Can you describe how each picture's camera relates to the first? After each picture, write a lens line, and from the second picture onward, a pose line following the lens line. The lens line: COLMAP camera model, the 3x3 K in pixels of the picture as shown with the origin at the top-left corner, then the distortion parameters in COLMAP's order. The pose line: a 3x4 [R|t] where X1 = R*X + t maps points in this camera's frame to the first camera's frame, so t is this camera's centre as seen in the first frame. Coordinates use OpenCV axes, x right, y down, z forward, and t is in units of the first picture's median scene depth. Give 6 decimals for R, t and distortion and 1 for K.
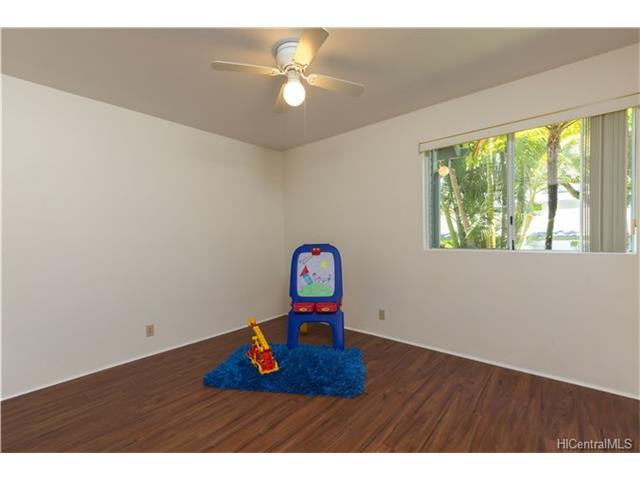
lens RADIAL K [[288.4, 0, 320.0], [0, 288.4, 240.0], [0, 0, 1]] dist [0.005163, 0.000231]
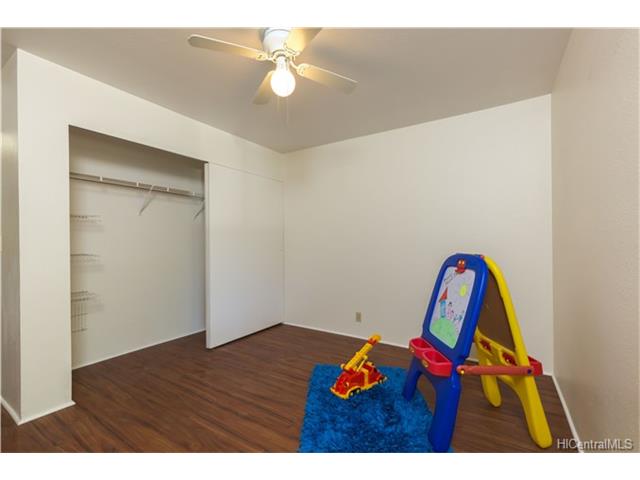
lens RADIAL K [[288.4, 0, 320.0], [0, 288.4, 240.0], [0, 0, 1]] dist [0.005163, 0.000231]
pose [[0.159496, 0.022498, -0.986942, 0.781542], [-0.031225, 0.999355, 0.017735, -0.024606], [0.986705, 0.027989, 0.160096, 0.935437]]
